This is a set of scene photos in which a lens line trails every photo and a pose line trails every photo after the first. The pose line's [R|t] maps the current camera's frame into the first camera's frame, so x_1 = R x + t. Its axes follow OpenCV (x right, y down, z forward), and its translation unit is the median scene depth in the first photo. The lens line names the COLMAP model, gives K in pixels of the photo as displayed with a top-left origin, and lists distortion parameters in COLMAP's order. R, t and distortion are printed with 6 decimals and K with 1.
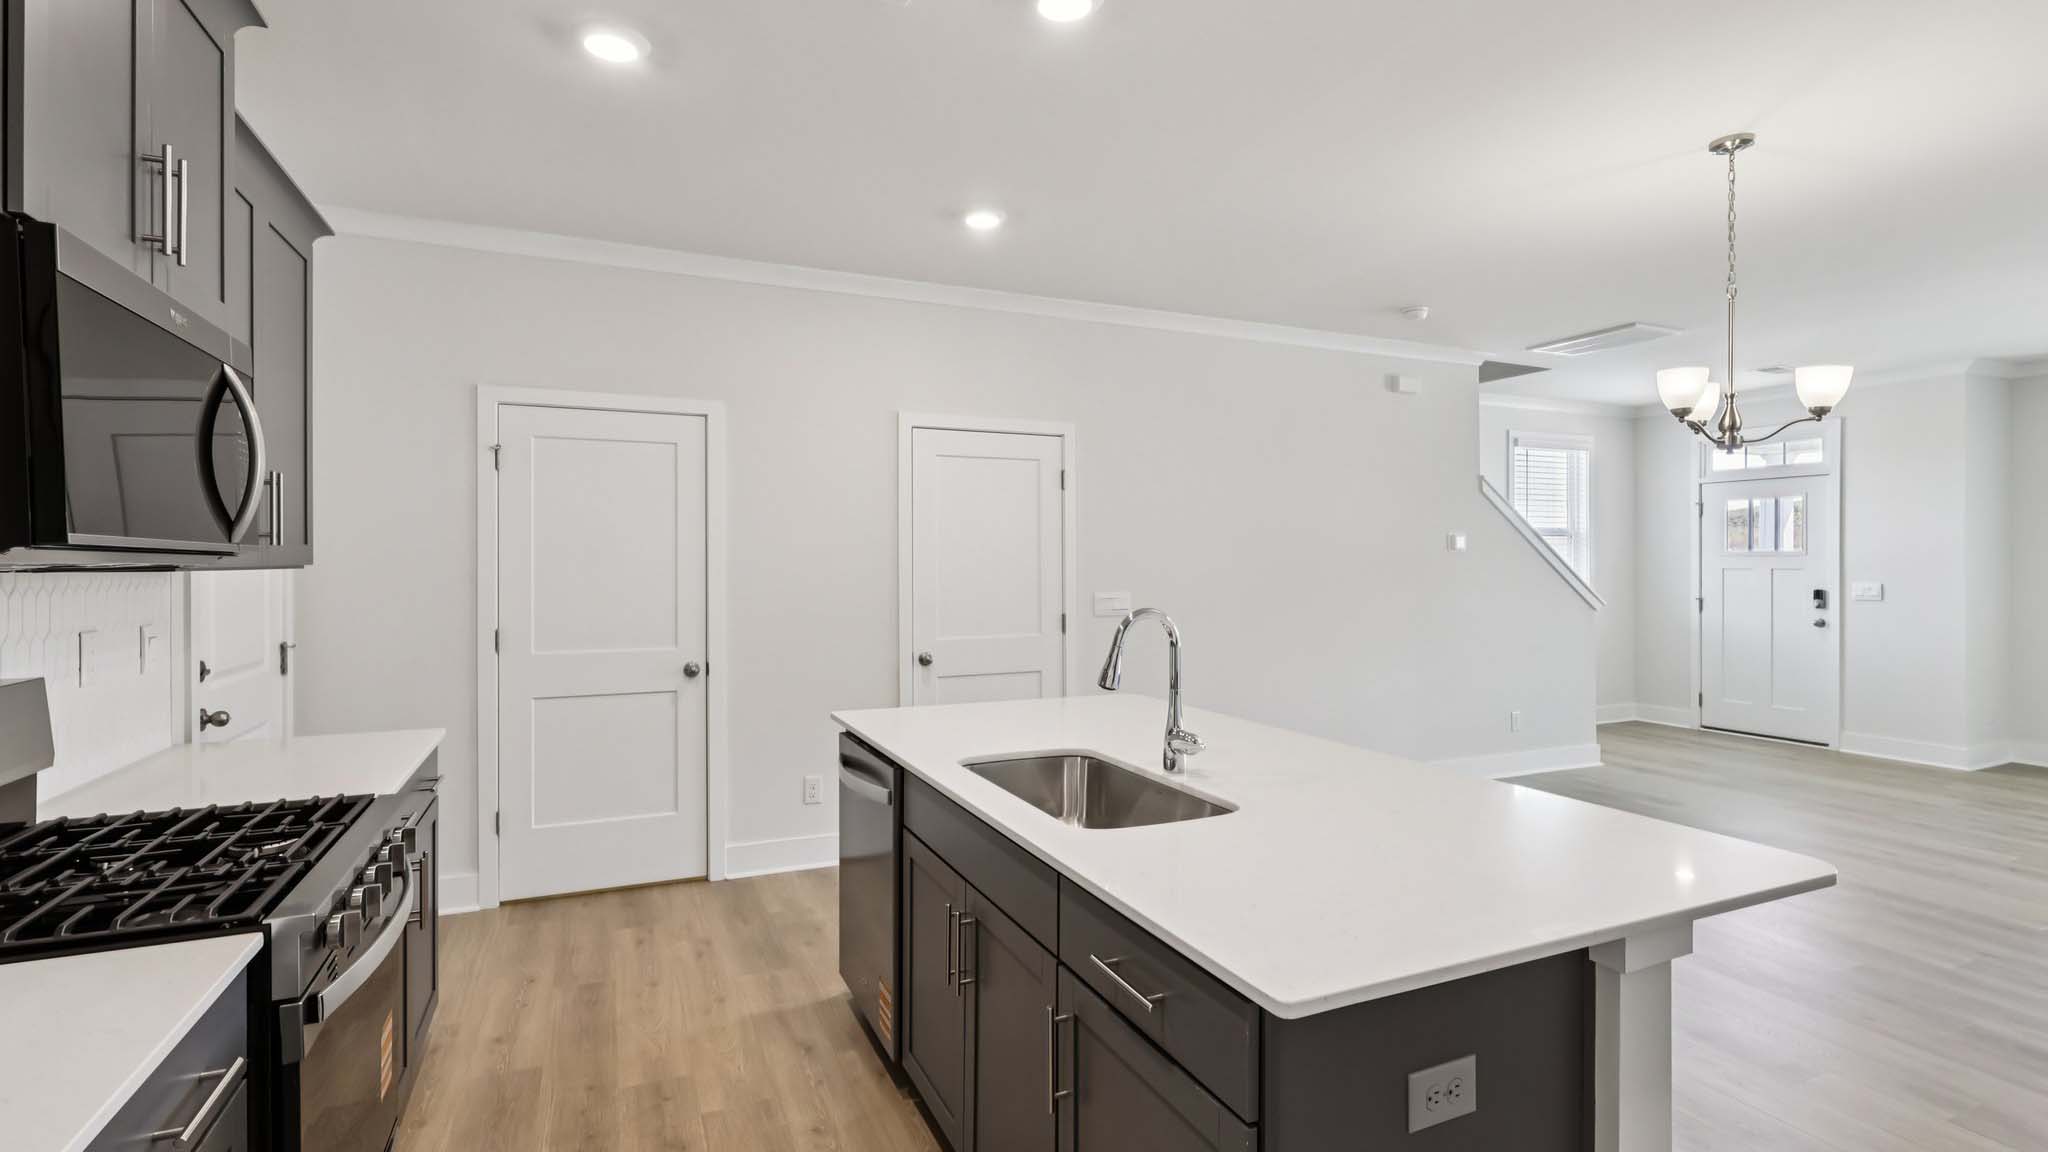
lens RADIAL K [[952.8, 0, 1020.7], [0, 952.8, 566.9], [0, 0, 1]] dist [-0.001211, 0.000419]
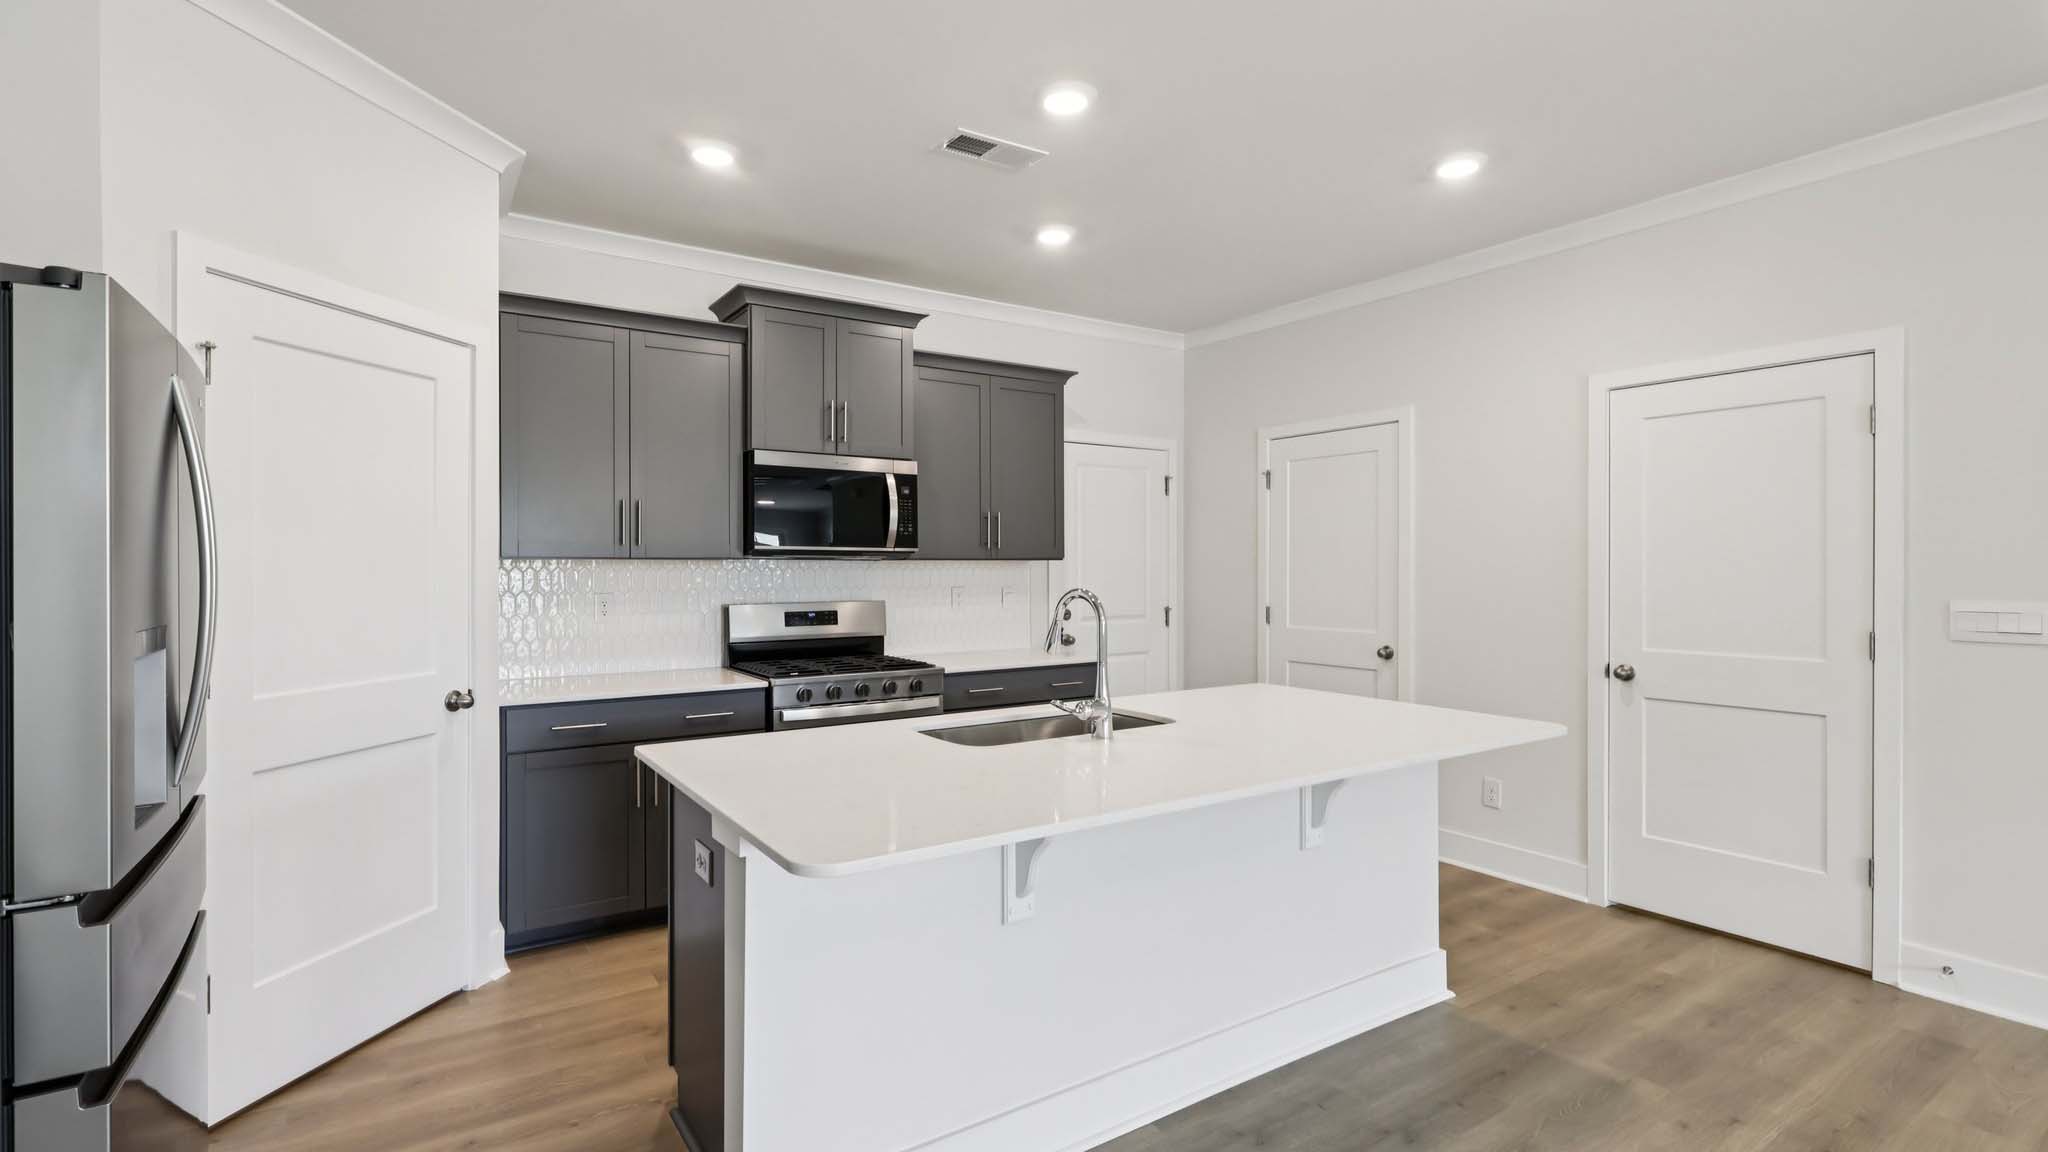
lens RADIAL K [[952.8, 0, 1020.7], [0, 952.8, 566.9], [0, 0, 1]] dist [-0.001211, 0.000419]
pose [[0.169323, 0.001458, -0.985559, 0.458093], [-0.002743, 0.999996, 0.001008, 0.005158], [0.985557, 0.002532, 0.169327, 0.265514]]
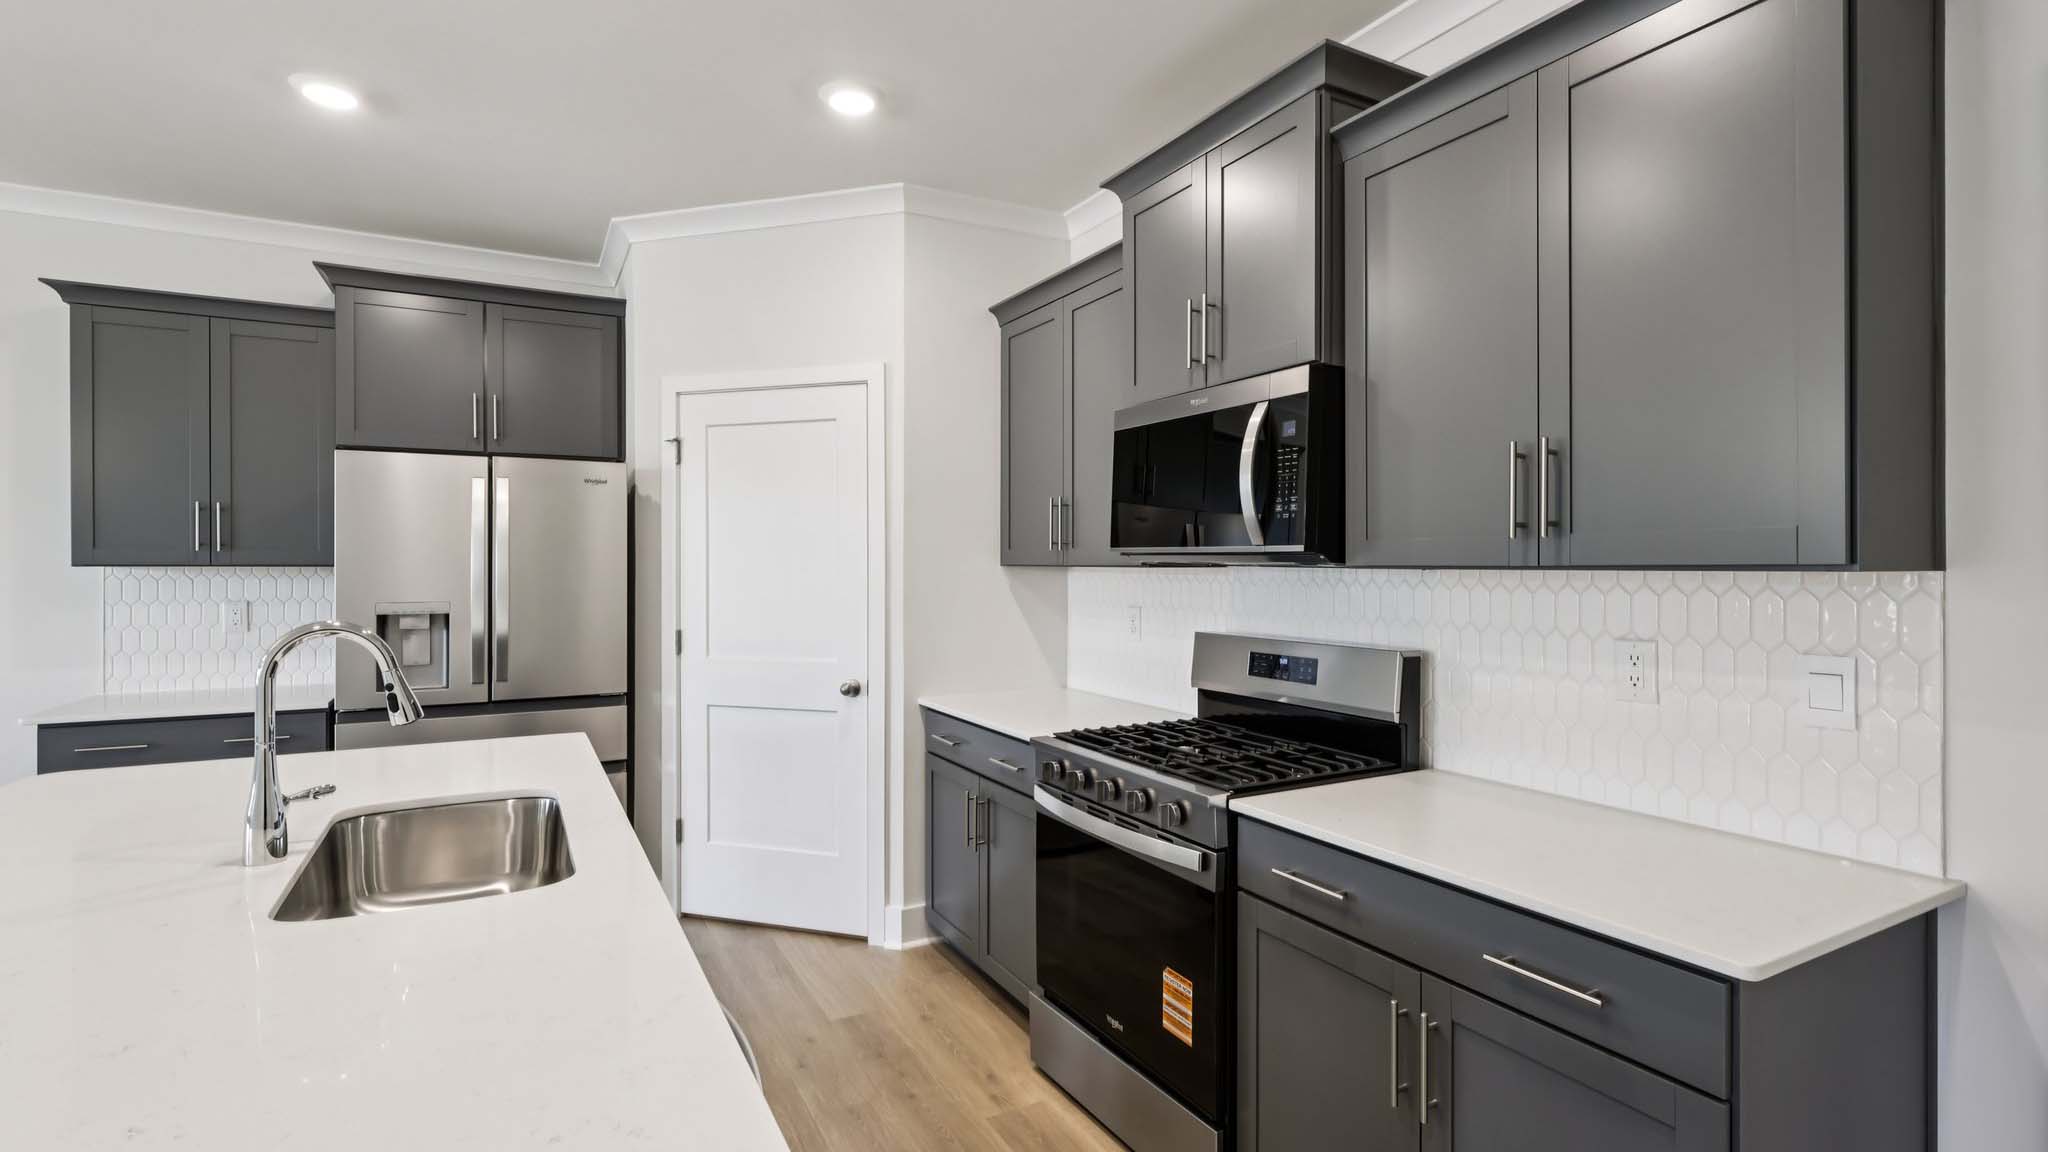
lens RADIAL K [[952.8, 0, 1020.7], [0, 952.8, 566.9], [0, 0, 1]] dist [-0.001211, 0.000419]
pose [[-0.996746, -0.001136, -0.080602, -0.119854], [-0.001644, 0.999979, 0.006243, -0.001791], [0.080593, 0.006355, -0.996727, 0.637980]]
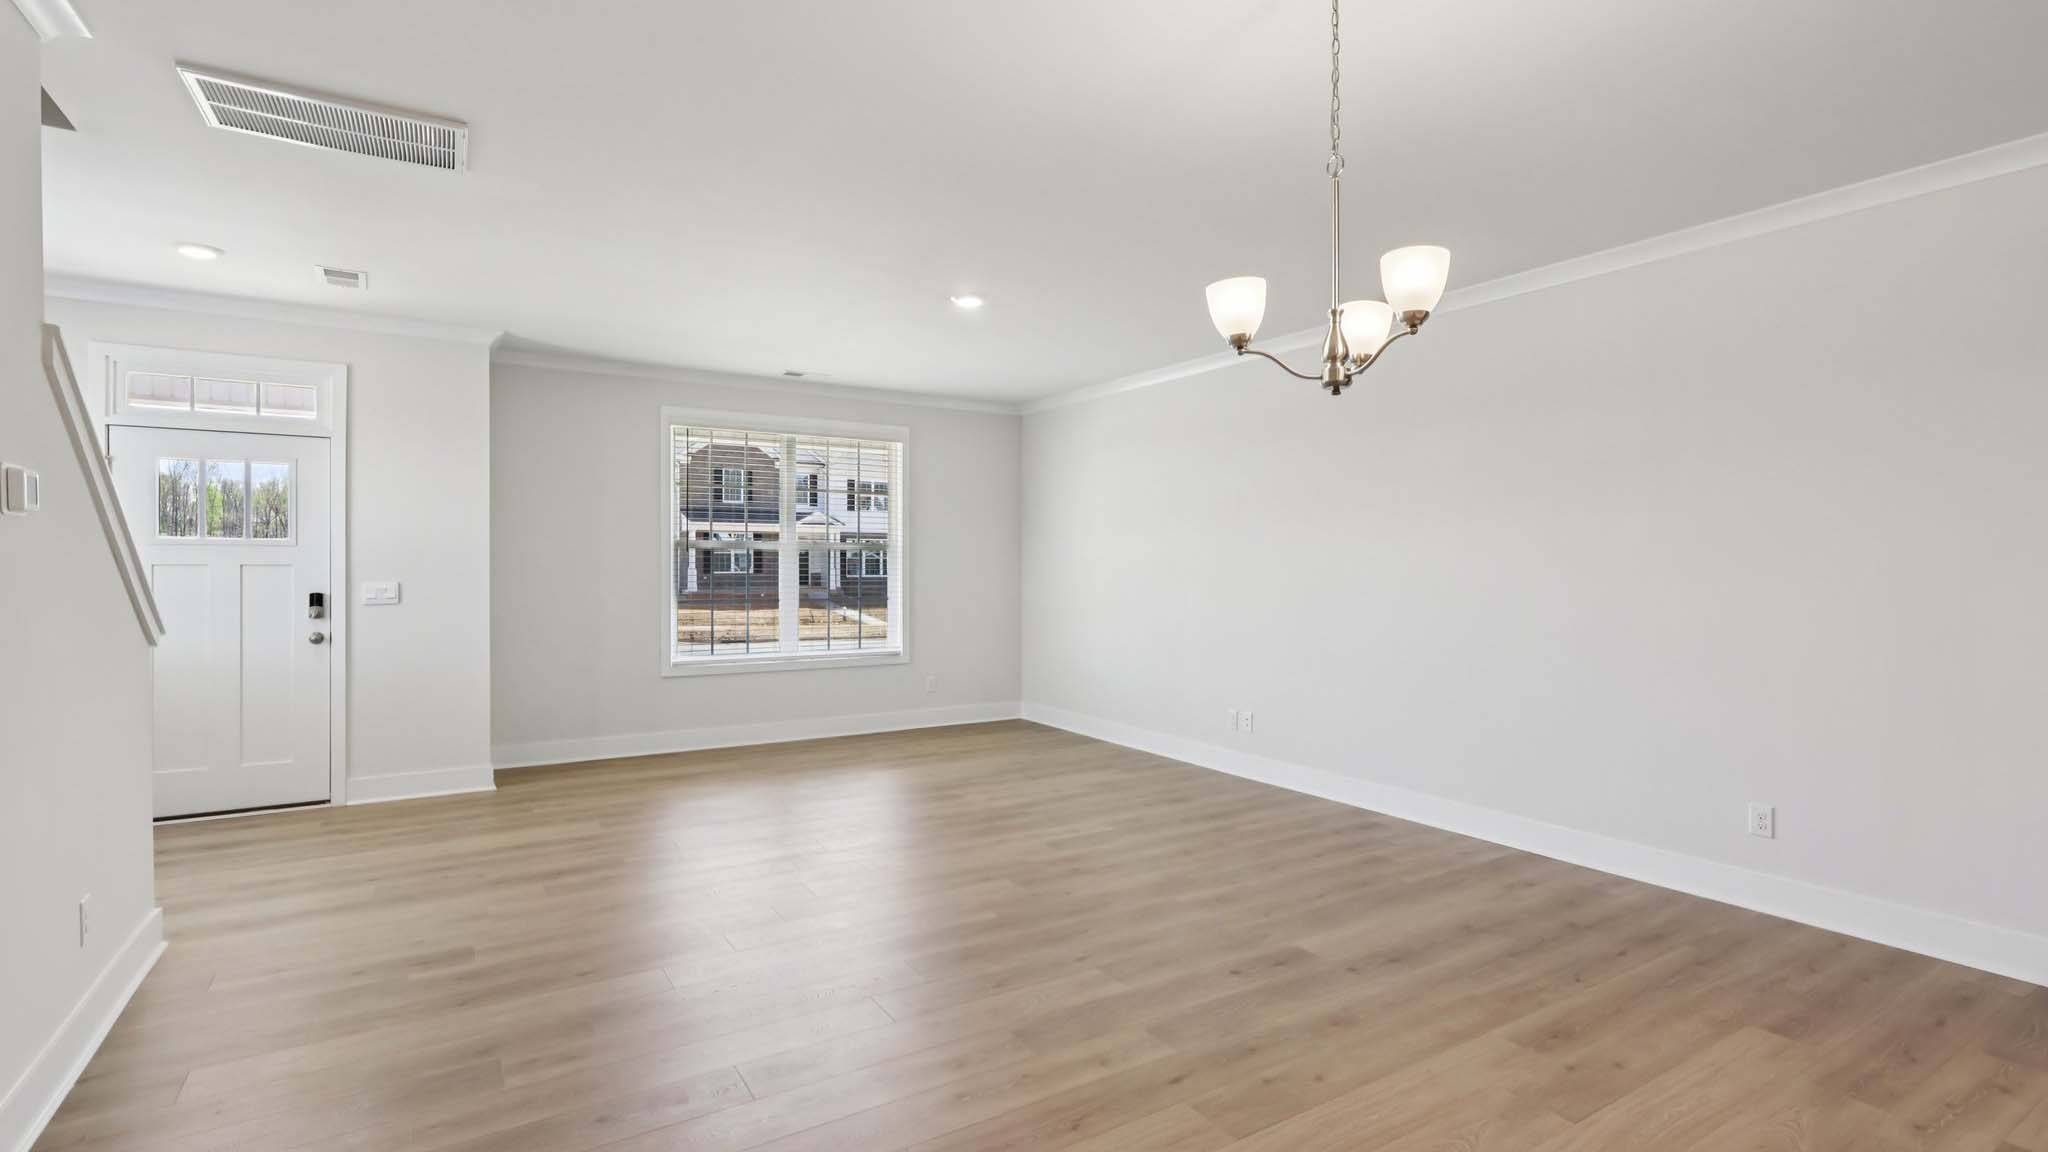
lens RADIAL K [[952.8, 0, 1020.7], [0, 952.8, 566.9], [0, 0, 1]] dist [-0.001211, 0.000419]
pose [[-0.145858, -0.002354, 0.989303, 0.036690], [0.002584, 0.999993, 0.002761, 0.003629], [-0.989302, 0.002959, -0.145851, 0.653855]]
